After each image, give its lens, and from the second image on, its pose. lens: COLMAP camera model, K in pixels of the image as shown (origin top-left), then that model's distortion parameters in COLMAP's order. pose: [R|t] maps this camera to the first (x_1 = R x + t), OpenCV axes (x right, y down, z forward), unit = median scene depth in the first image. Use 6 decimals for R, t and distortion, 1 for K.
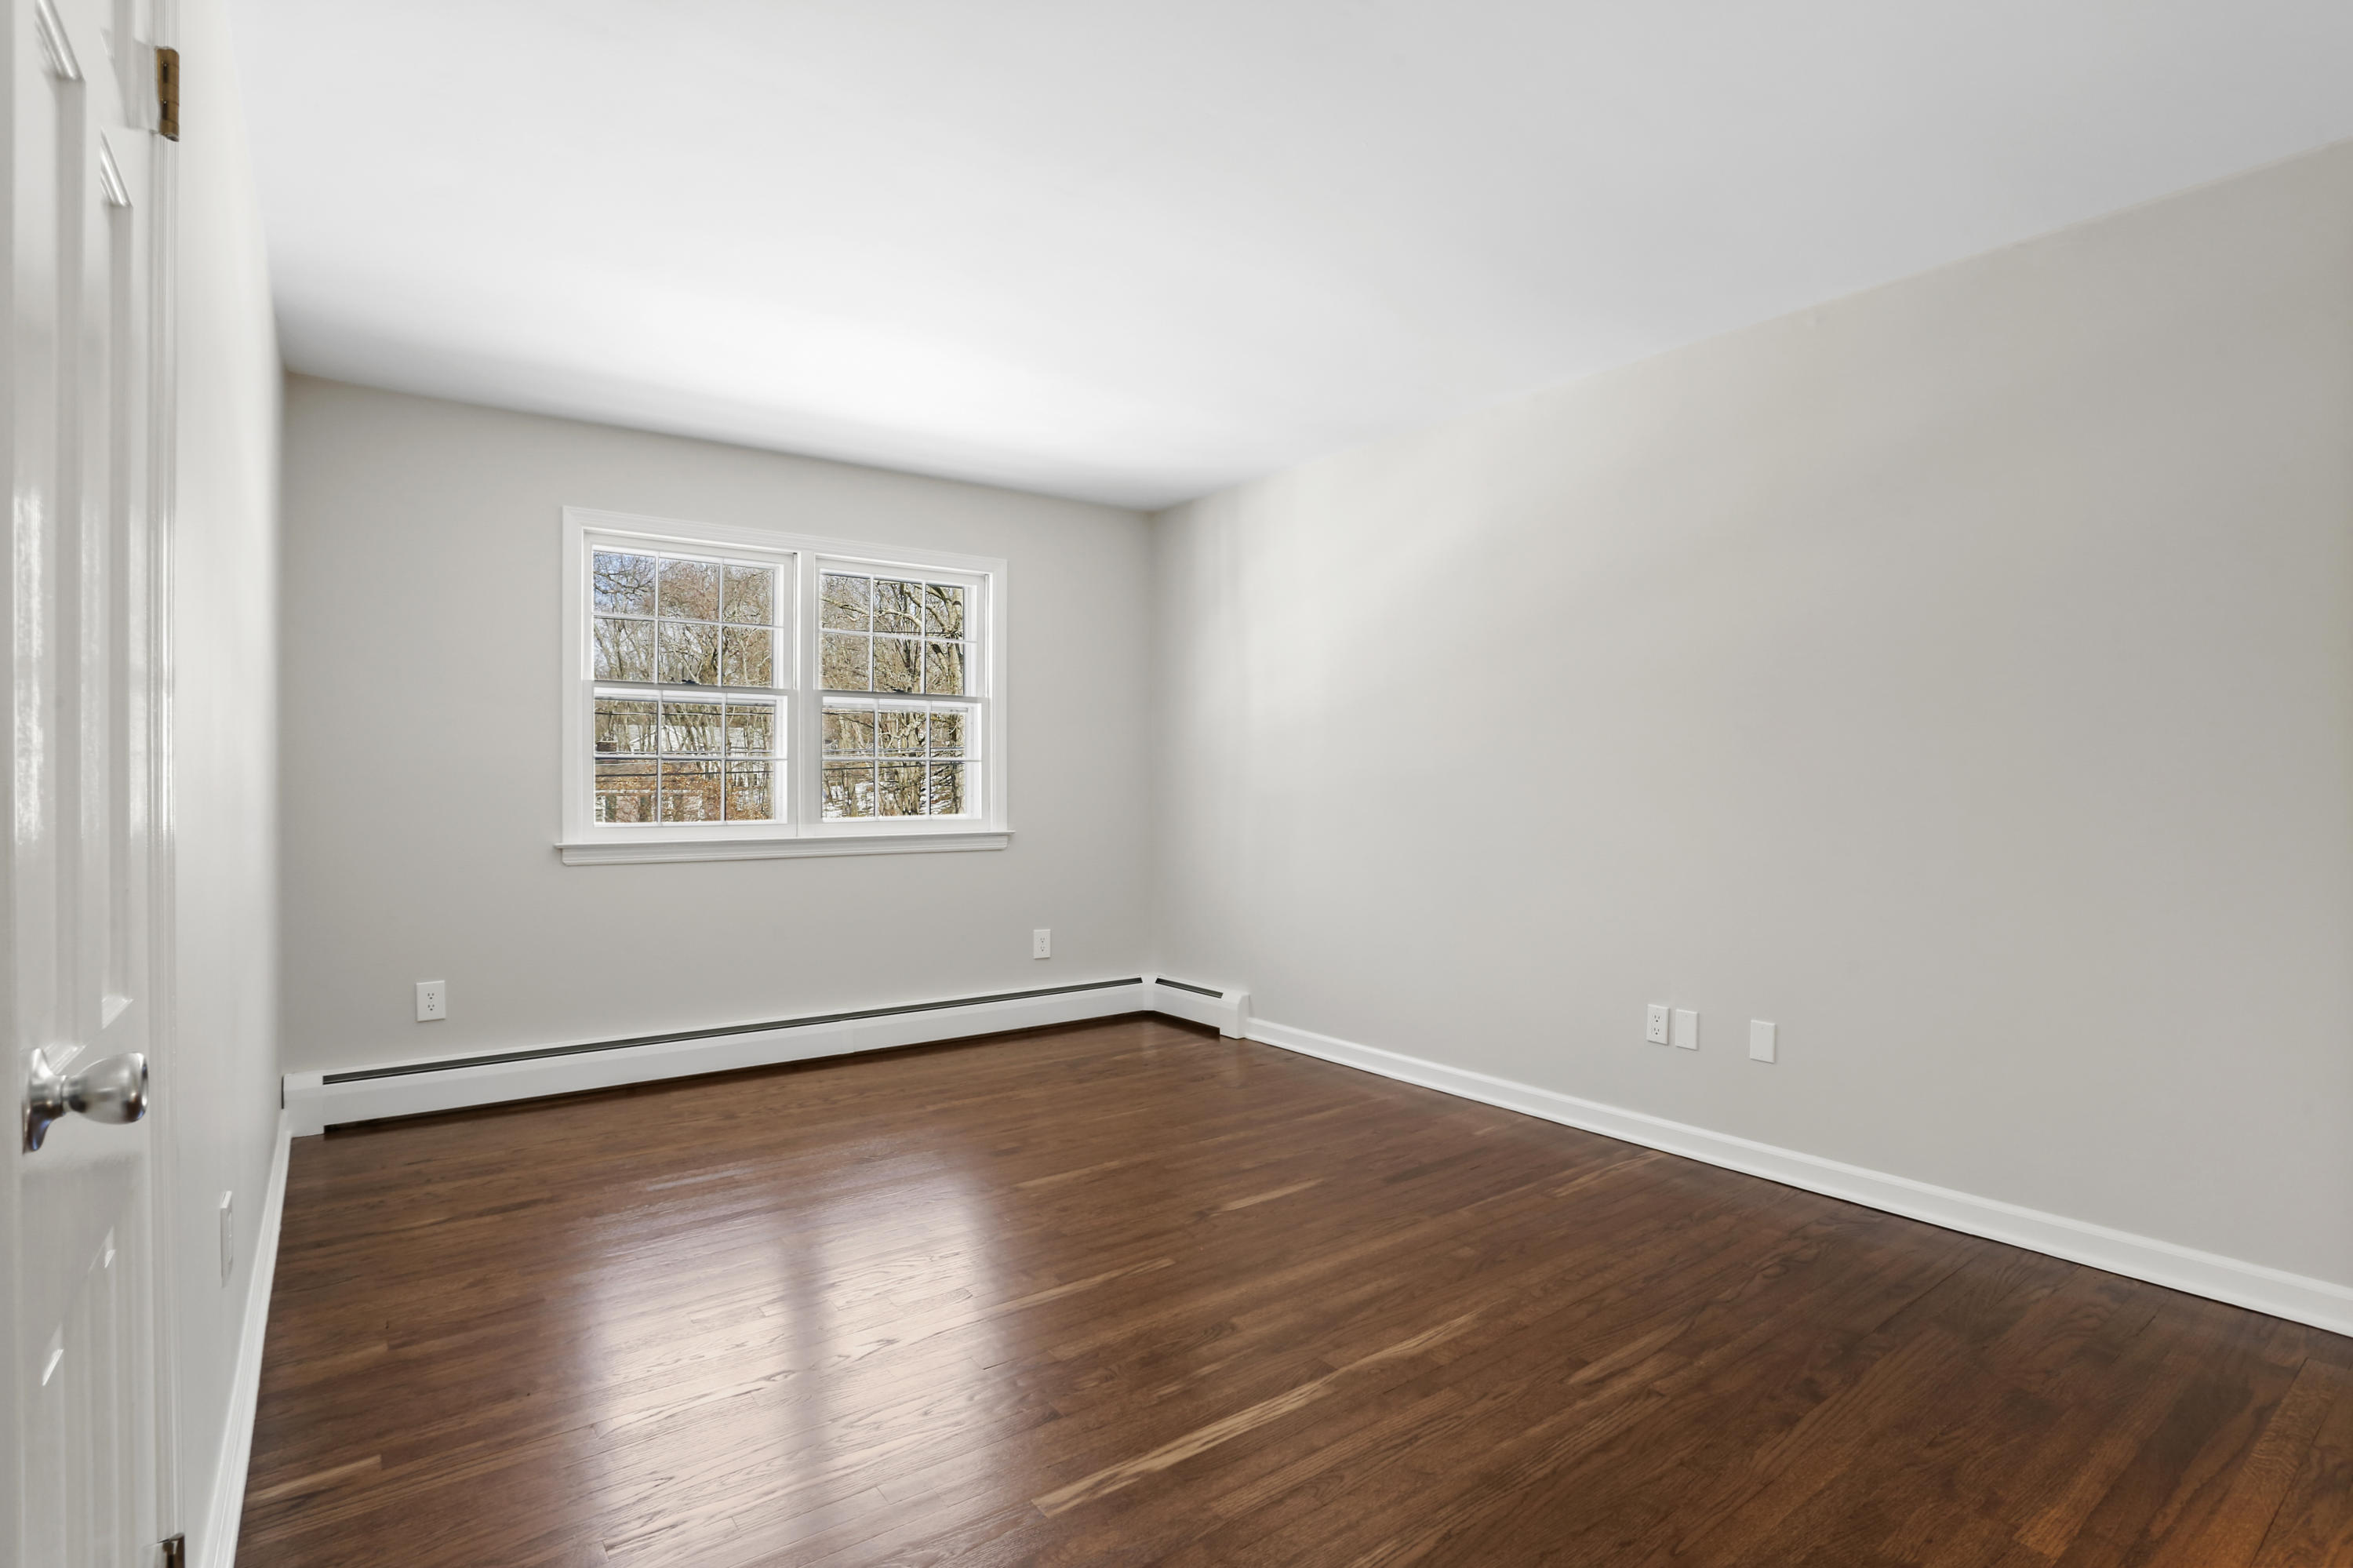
lens RADIAL K [[1150.4, 0, 1174.8], [0, 1150.4, 776.3], [0, 0, 1]] dist [-0.021131, 0.002170]
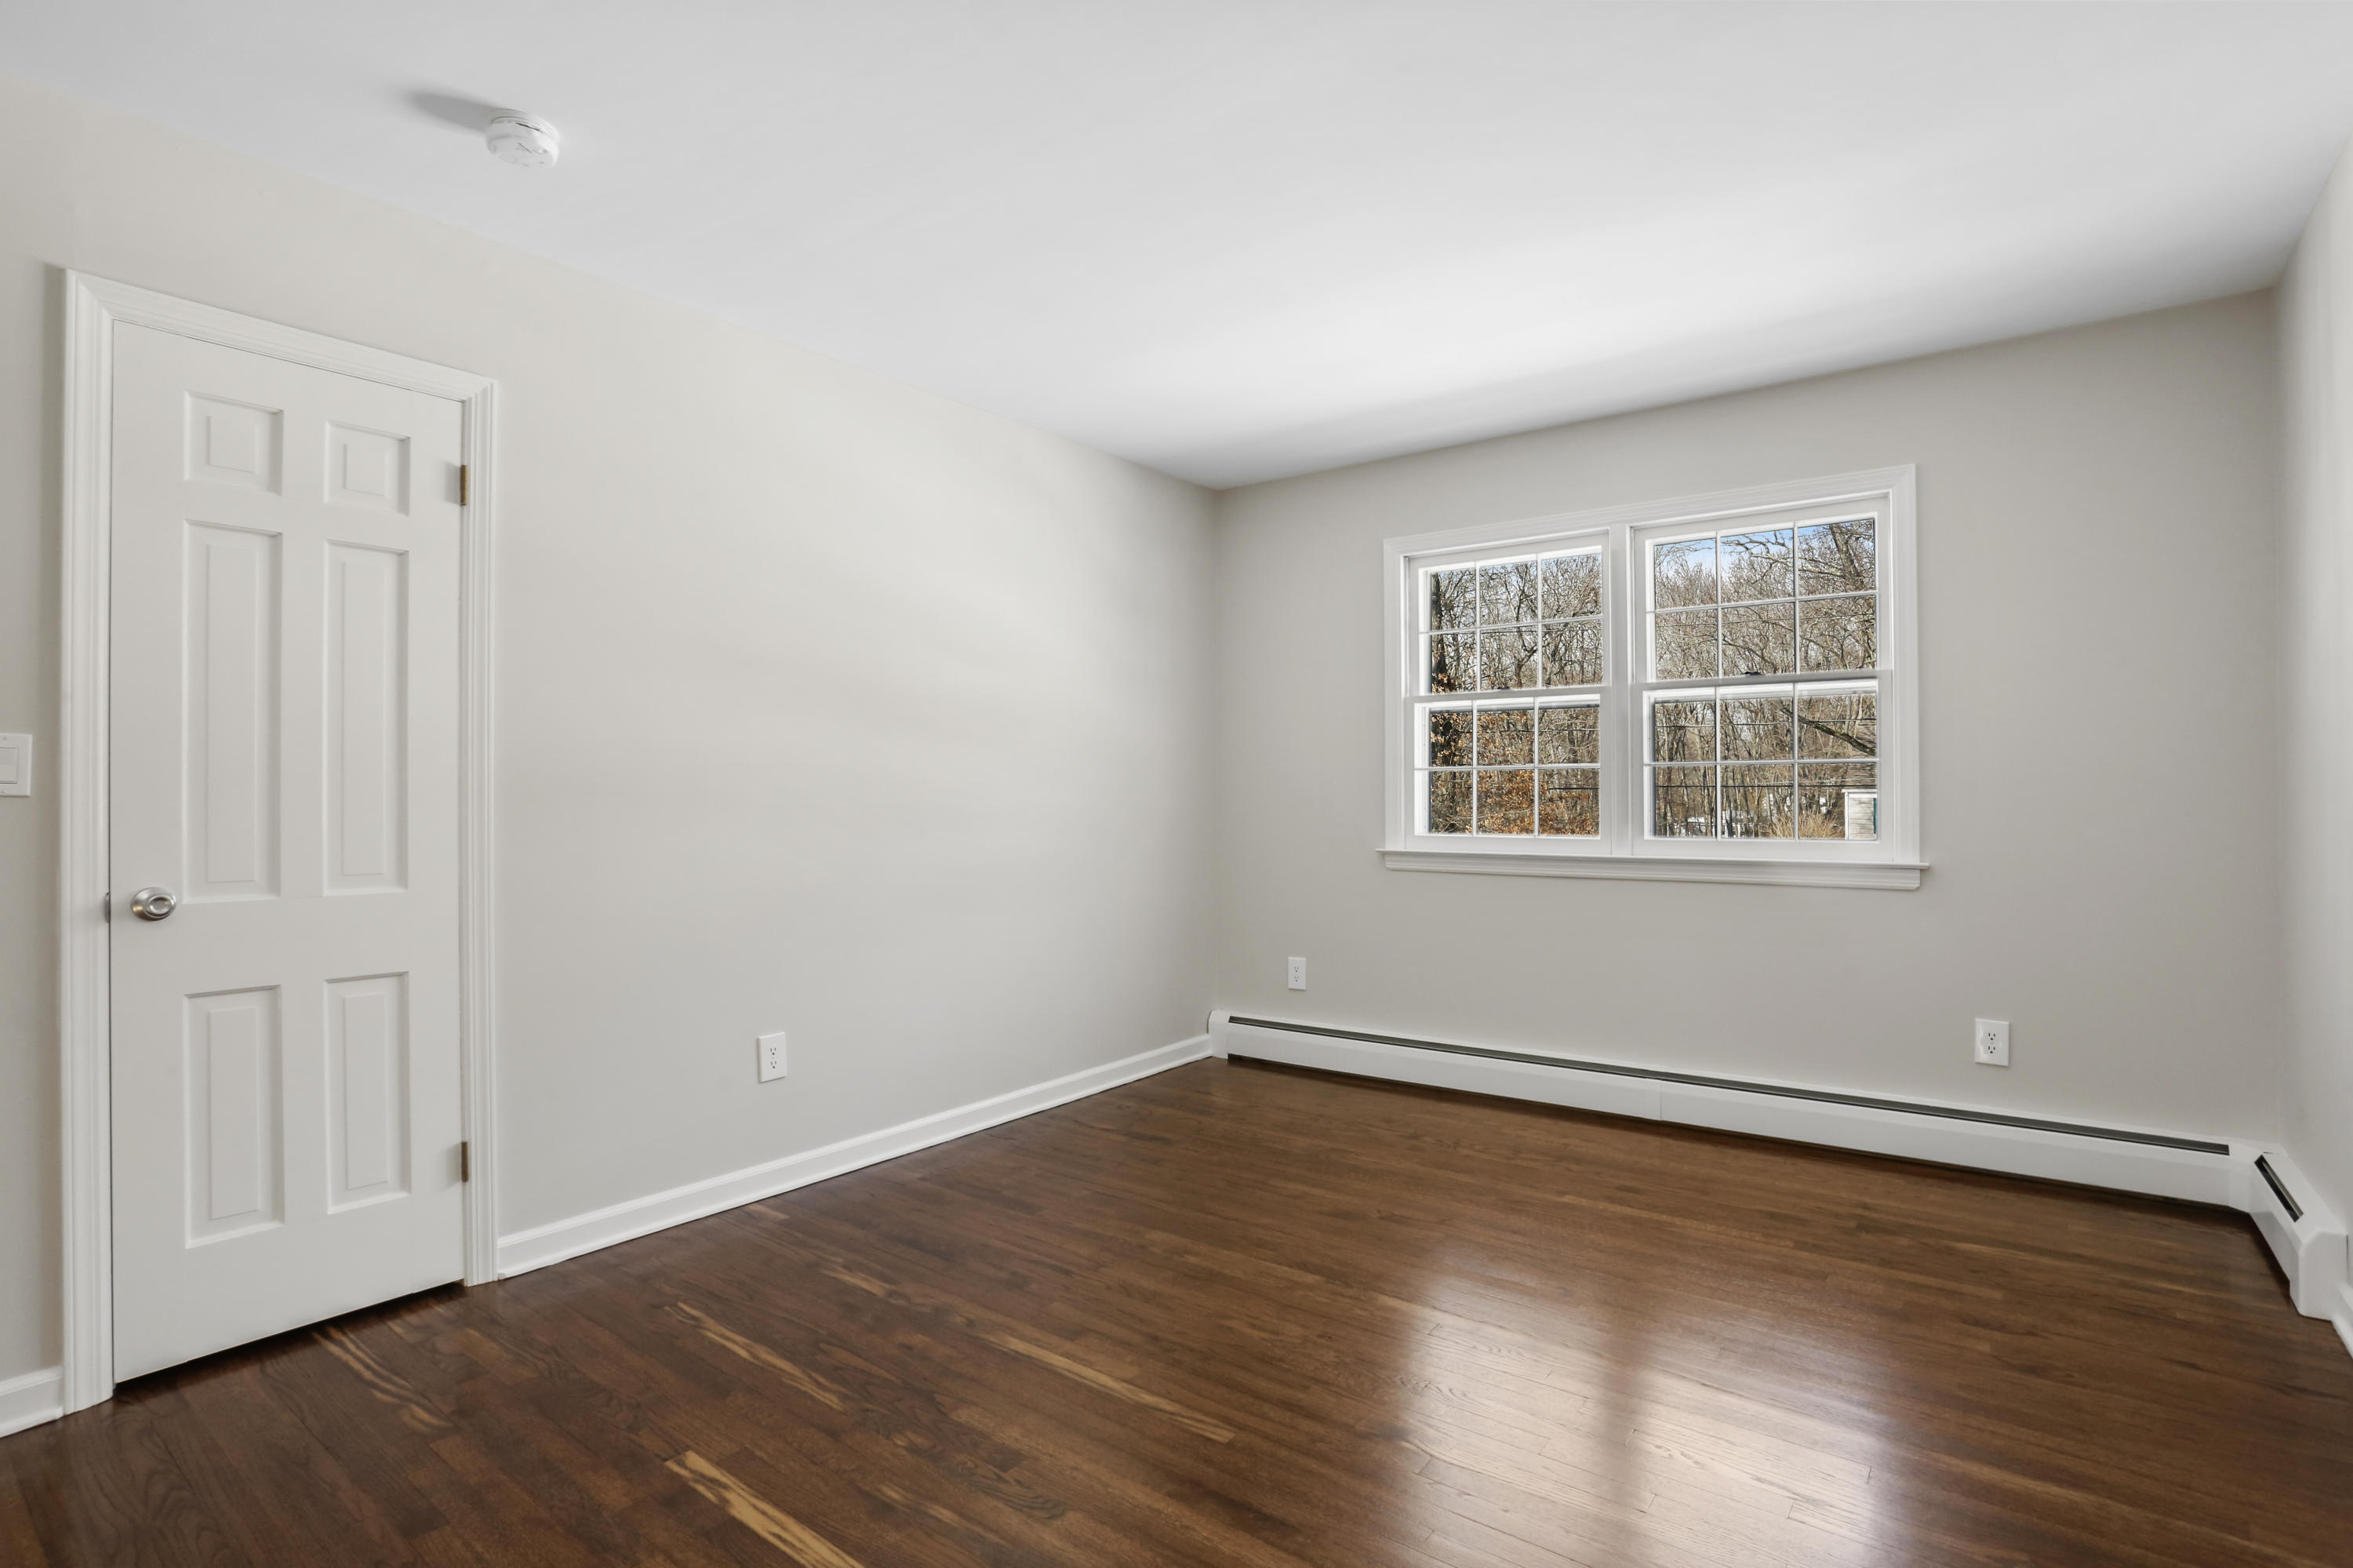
lens RADIAL K [[1150.4, 0, 1212.6], [0, 1150.4, 774.9], [0, 0, 1]] dist [-0.021131, 0.002170]
pose [[0.305489, -0.025254, -0.951861, 0.438817], [0.000792, 0.999655, -0.026267, 0.015625], [0.952195, 0.007271, 0.305404, 0.483802]]
